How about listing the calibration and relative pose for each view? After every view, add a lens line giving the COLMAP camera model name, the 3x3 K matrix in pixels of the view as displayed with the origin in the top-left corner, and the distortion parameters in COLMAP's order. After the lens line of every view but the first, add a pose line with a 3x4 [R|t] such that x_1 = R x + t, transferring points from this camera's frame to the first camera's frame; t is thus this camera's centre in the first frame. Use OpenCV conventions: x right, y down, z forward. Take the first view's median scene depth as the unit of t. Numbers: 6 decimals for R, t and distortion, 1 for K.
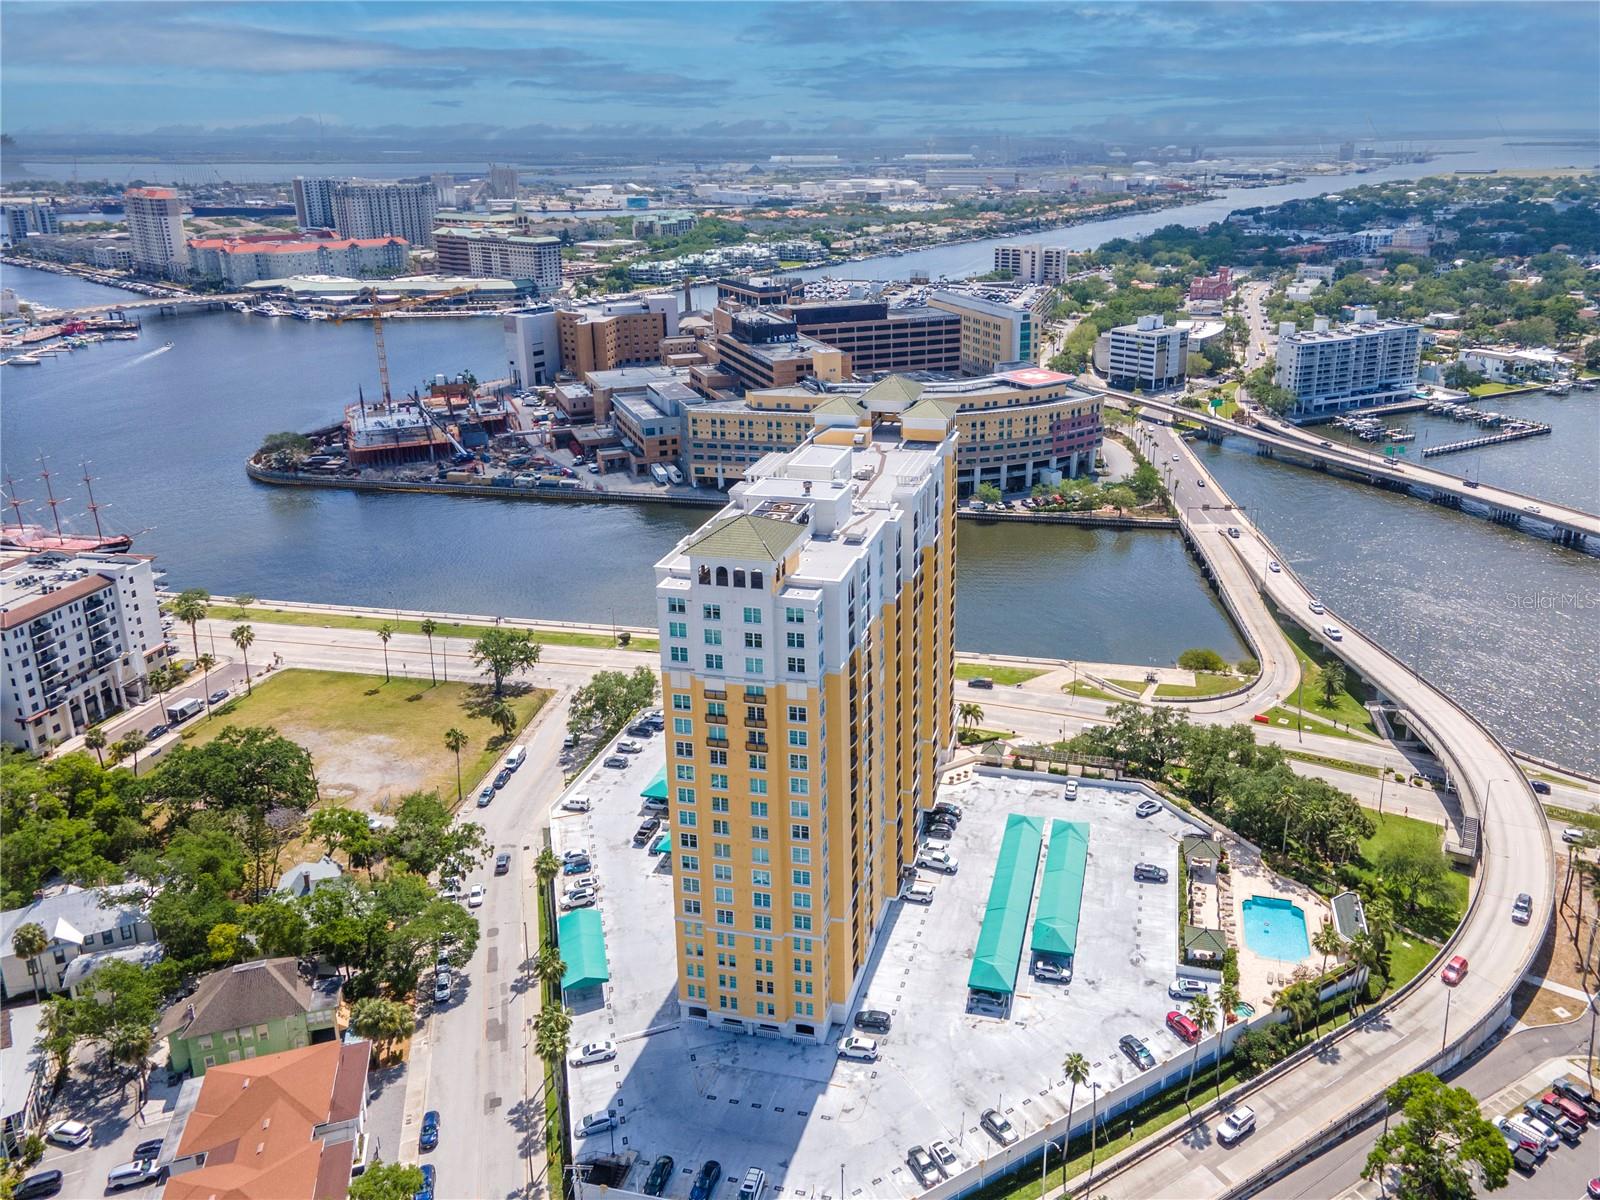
lens RADIAL K [[1171.7, 0, 876.1], [0, 1171.7, 490.9], [0, 0, 1]] dist [0.042725, -0.000108]
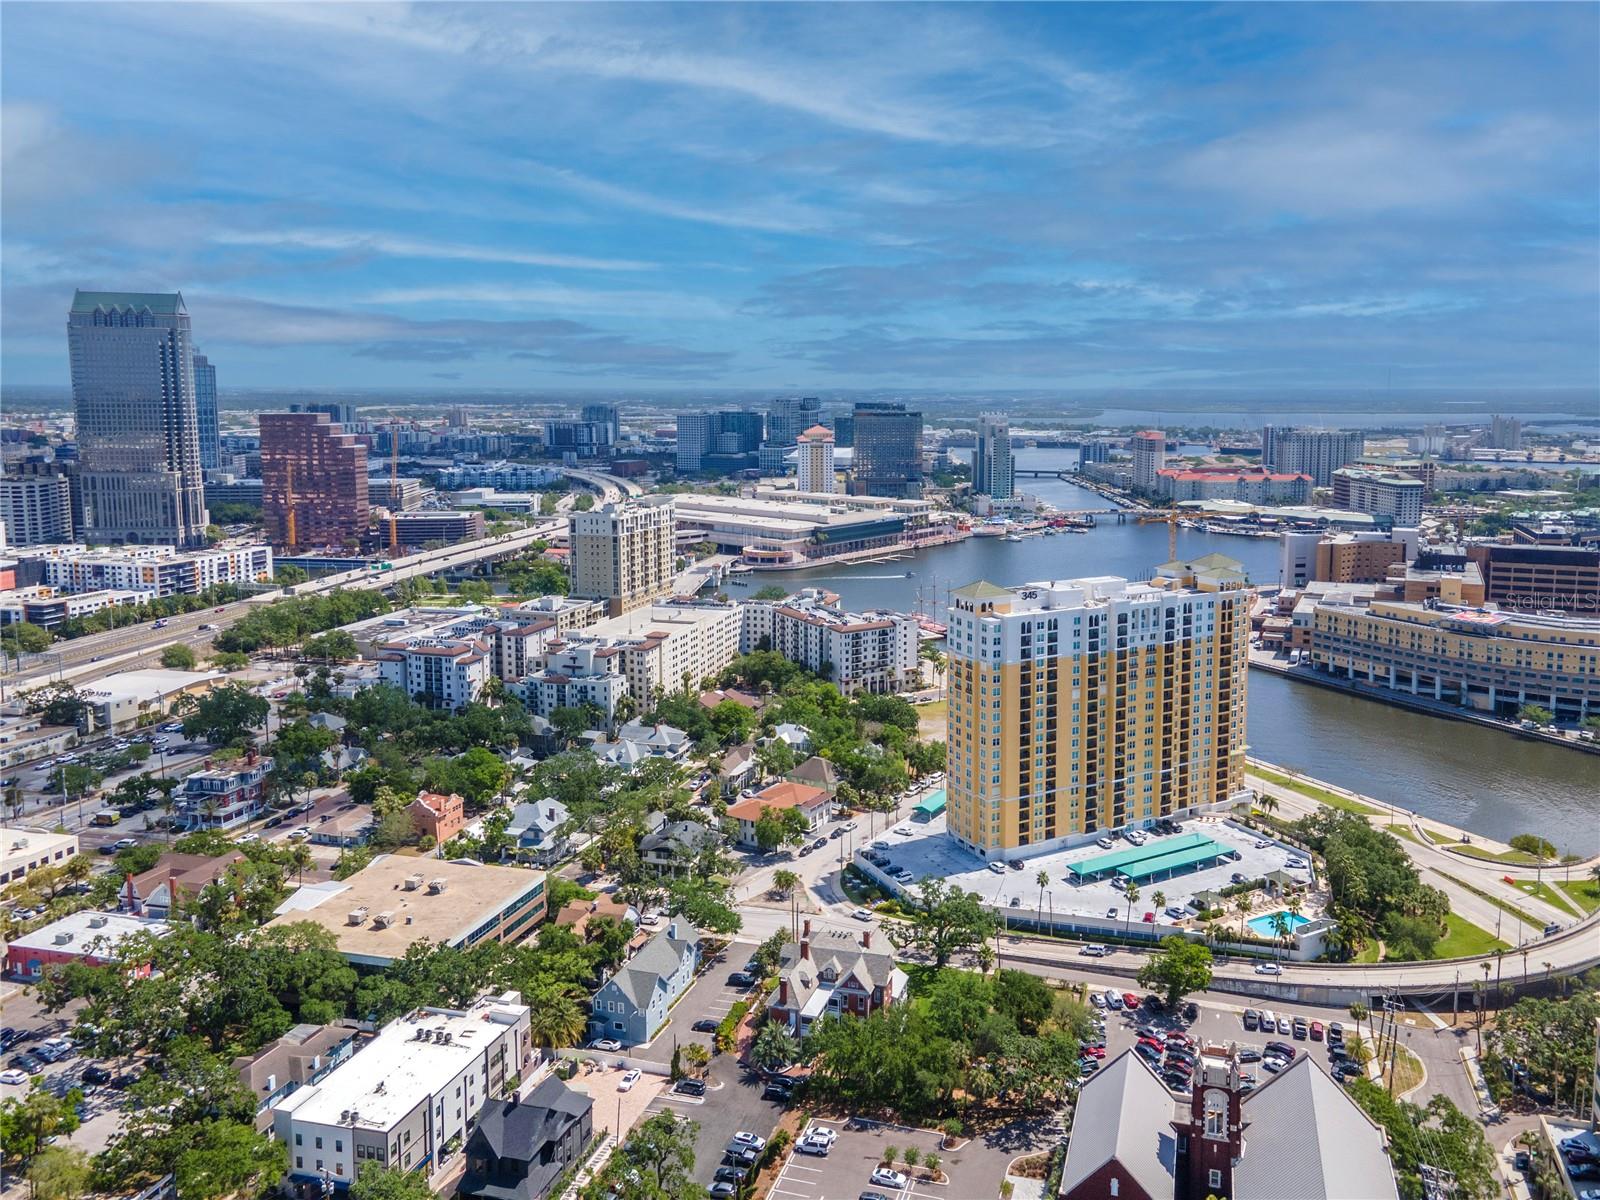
lens RADIAL K [[1157.2, 0, 915.6], [0, 1157.2, 541.8], [0, 0, 1]] dist [0.044954, -0.002621]
pose [[0.691926, 0.099174, -0.715125, 0.363301], [-0.211855, 0.974806, -0.069795, 0.034917], [0.690186, 0.199796, 0.695504, -0.156066]]
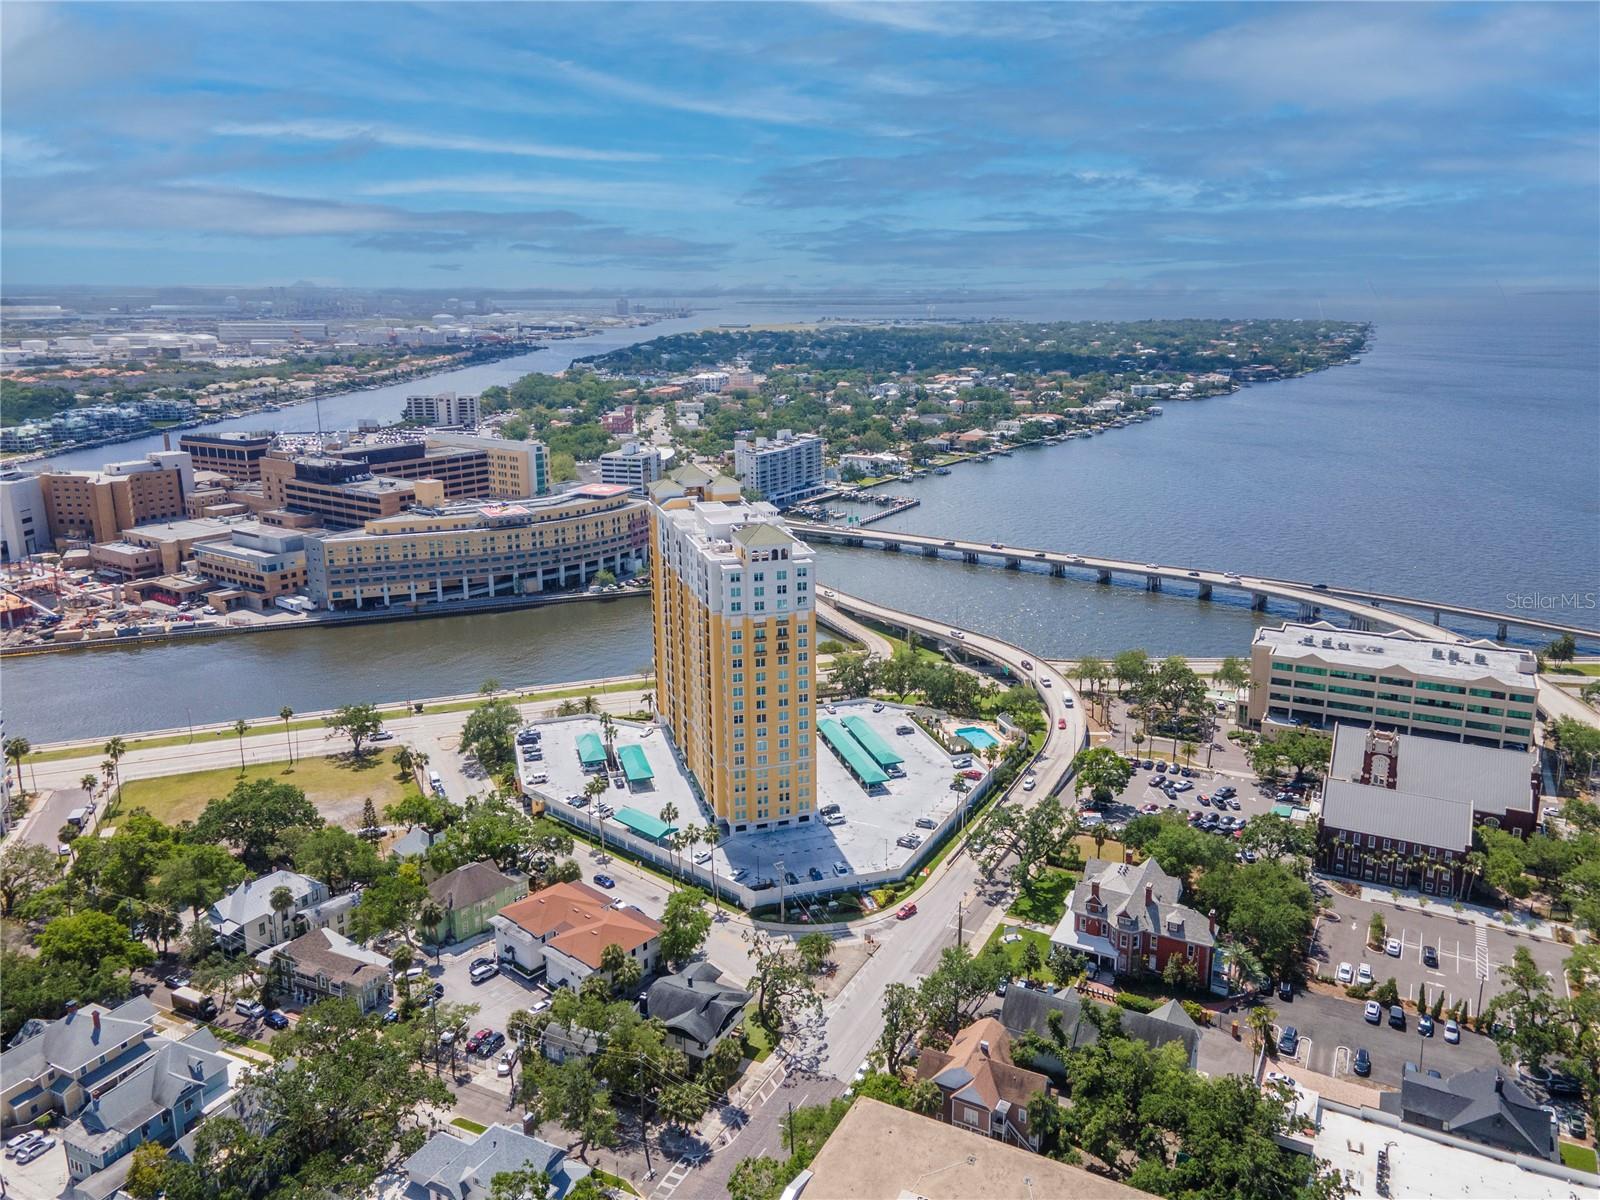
lens RADIAL K [[1173.3, 0, 807.6], [0, 1173.3, 532.6], [0, 0, 1]] dist [0.041438, 0.000512]
pose [[0.860575, -0.099242, 0.499561, -0.272214], [0.143138, 0.988428, -0.050219, 0.038264], [-0.488797, 0.114723, 0.864822, -0.171744]]
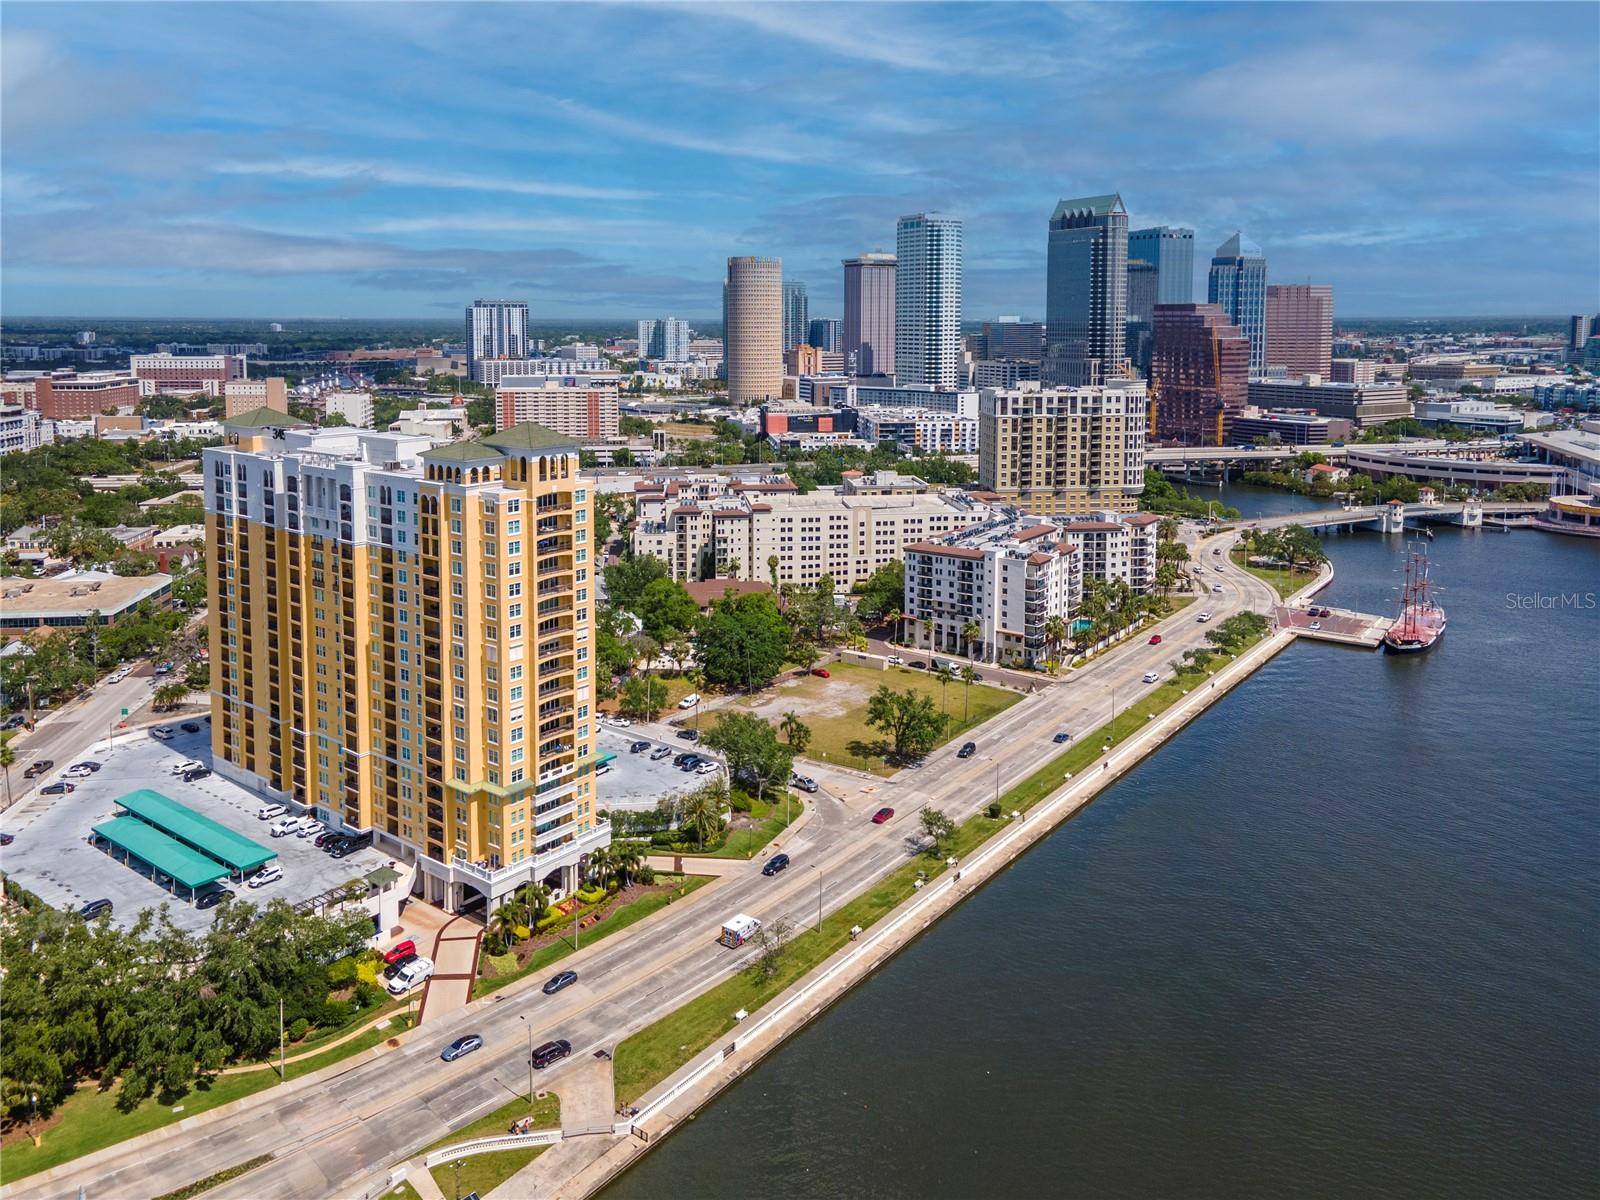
lens RADIAL K [[1199.6, 0, 759.3], [0, 1199.6, 430.7], [0, 0, 1]] dist [0.027613, 0.001428]
pose [[-0.422521, 0.090786, -0.901795, 0.313734], [-0.255436, 0.942712, 0.214585, -0.137583], [0.869614, 0.321018, -0.375126, 0.632442]]
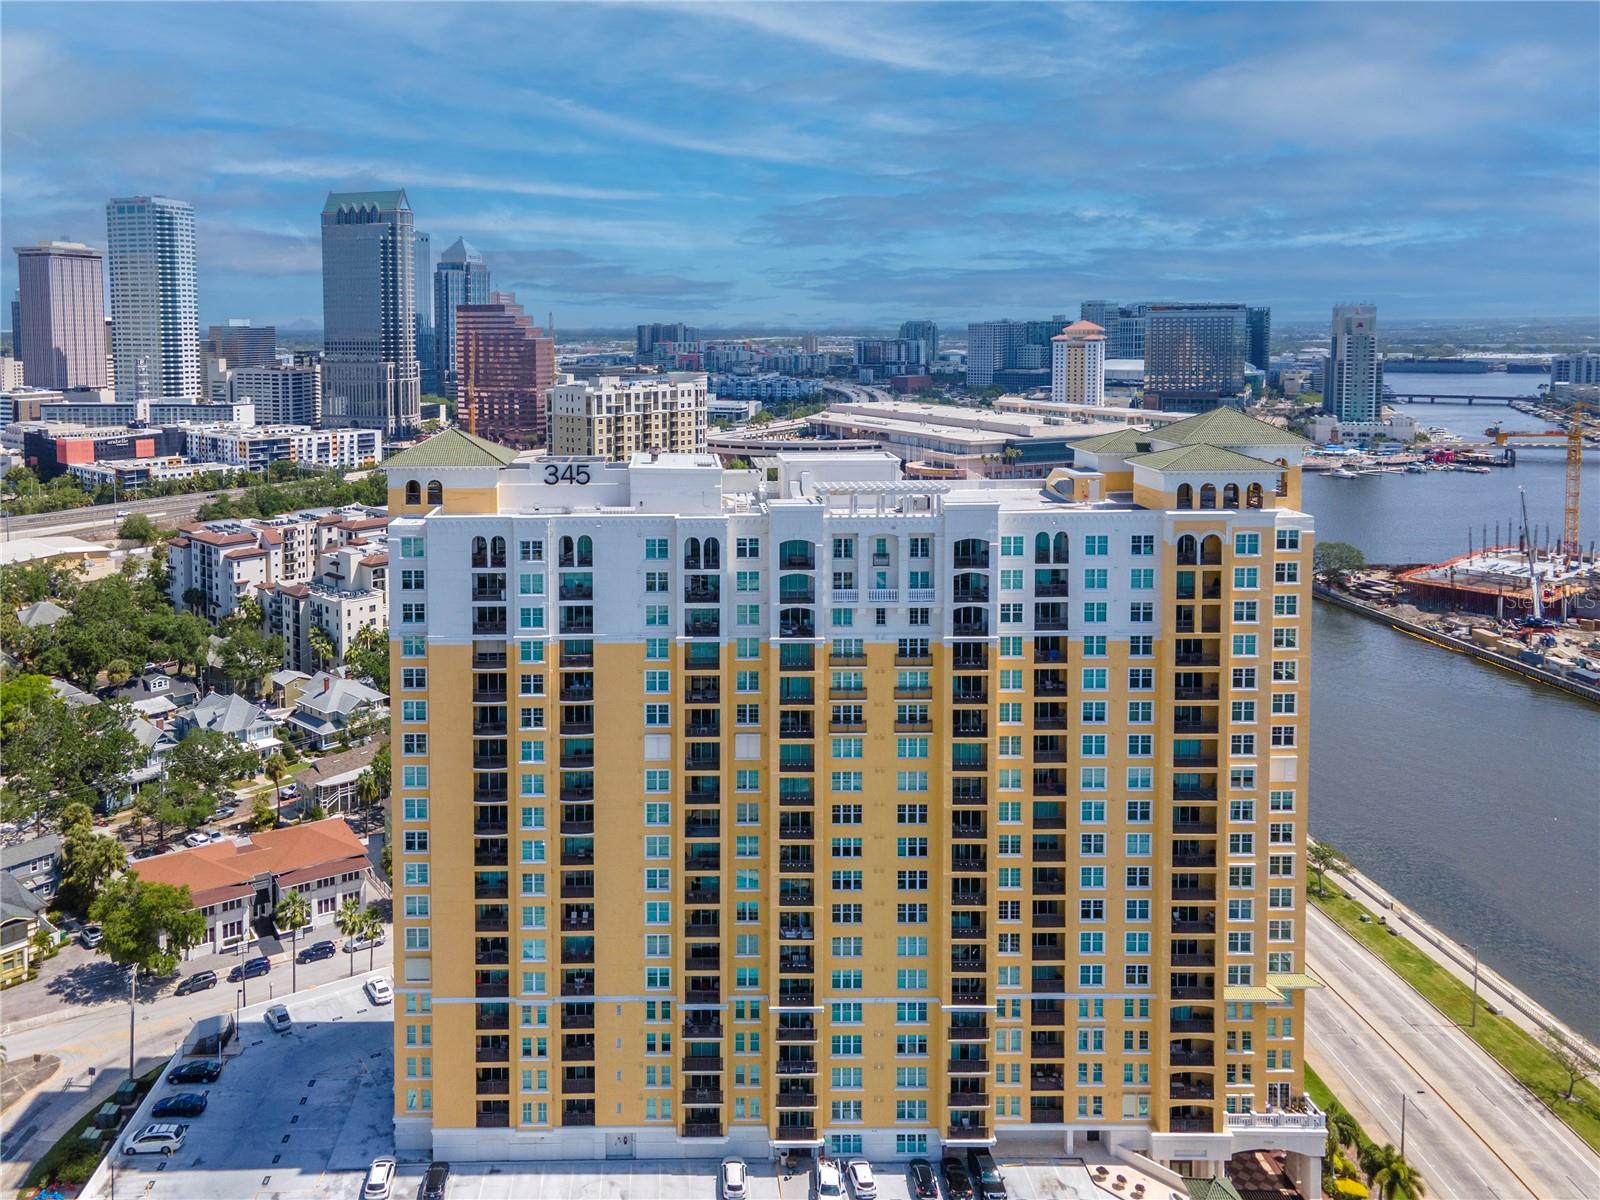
lens RADIAL K [[1209.4, 0, 679.2], [0, 1209.4, 419.4], [0, 0, 1]] dist [0.037231, 0.004556]
pose [[0.248699, 0.079188, -0.965338, 0.221313], [-0.273819, 0.961745, 0.008350, -0.011118], [0.929070, 0.262252, 0.260868, 0.258901]]
